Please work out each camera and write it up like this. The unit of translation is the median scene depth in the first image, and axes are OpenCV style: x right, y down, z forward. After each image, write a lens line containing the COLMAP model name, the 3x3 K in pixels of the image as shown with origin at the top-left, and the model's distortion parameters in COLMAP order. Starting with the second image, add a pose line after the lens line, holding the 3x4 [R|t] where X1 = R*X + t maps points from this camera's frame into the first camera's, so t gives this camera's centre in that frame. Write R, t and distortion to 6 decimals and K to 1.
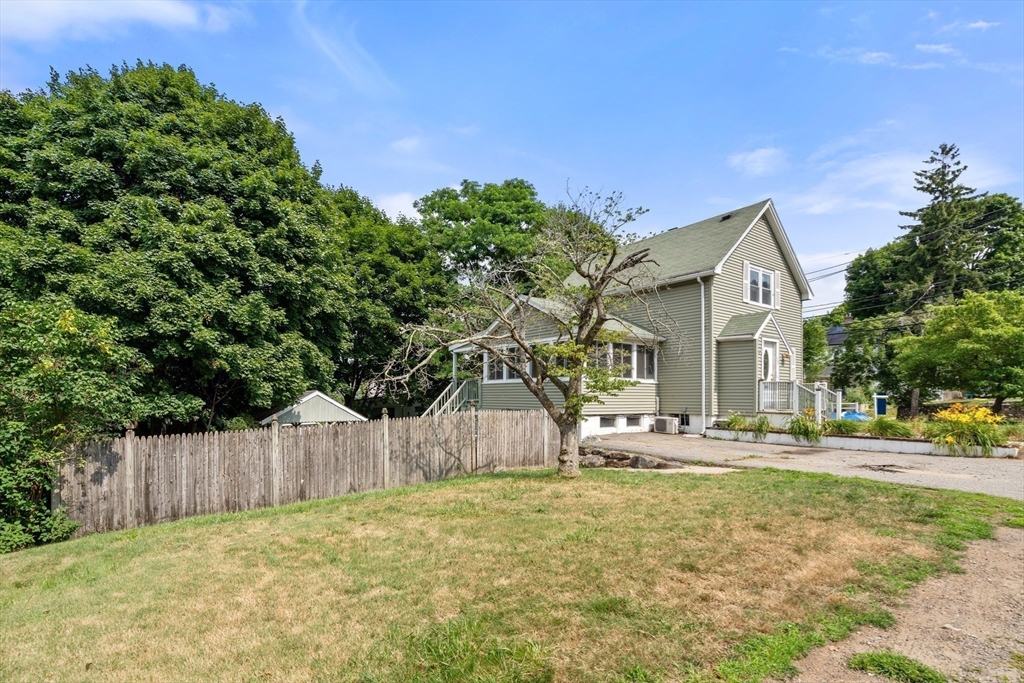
lens RADIAL K [[502.6, 0, 525.0], [0, 502.6, 395.7], [0, 0, 1]] dist [-0.003781, -0.002802]
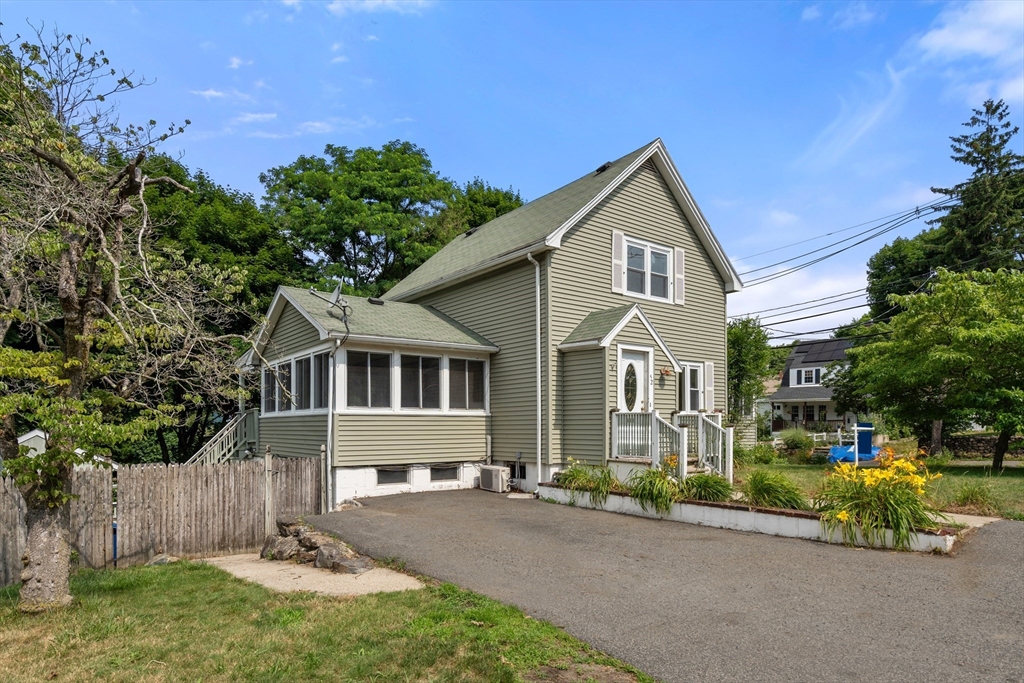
lens RADIAL K [[595.7, 0, 508.2], [0, 595.7, 432.4], [0, 0, 1]] dist [-0.016815, 0.004033]
pose [[0.999885, -0.008422, -0.012629, 0.300059], [0.008593, 0.999872, 0.013531, -0.012604], [0.012513, -0.013638, 0.999829, 0.204651]]
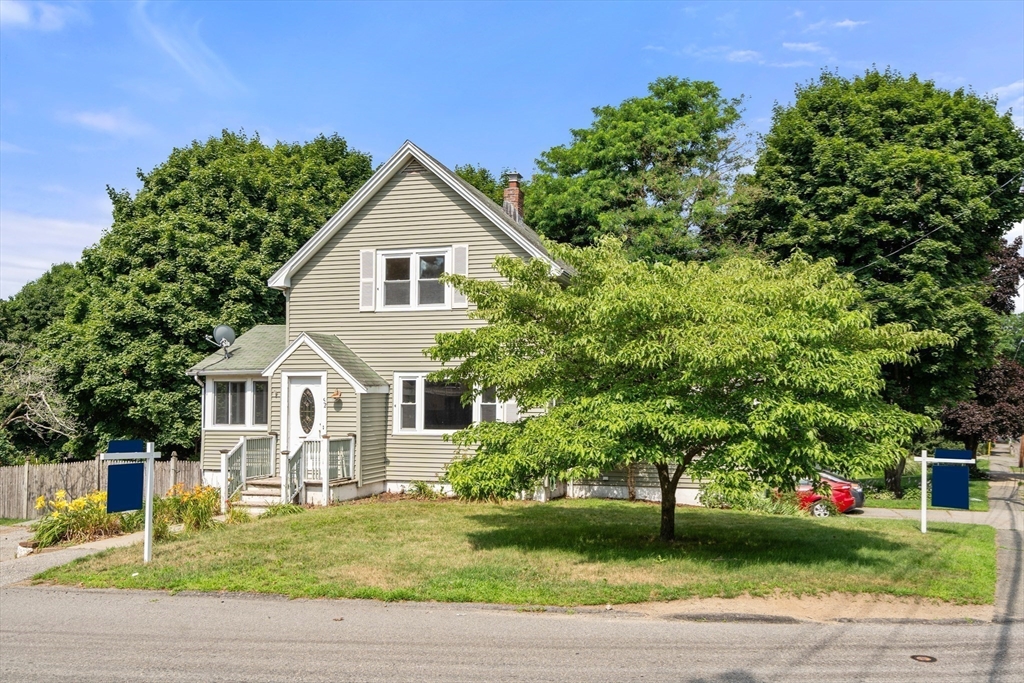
lens RADIAL K [[862.5, 0, 522.5], [0, 862.5, 378.0], [0, 0, 1]] dist [0.018817, -0.001390]
pose [[0.605768, -0.031854, -0.795004, 1.446905], [0.006768, 0.999368, -0.034885, -0.056567], [0.795613, 0.015752, 0.605600, 0.471971]]
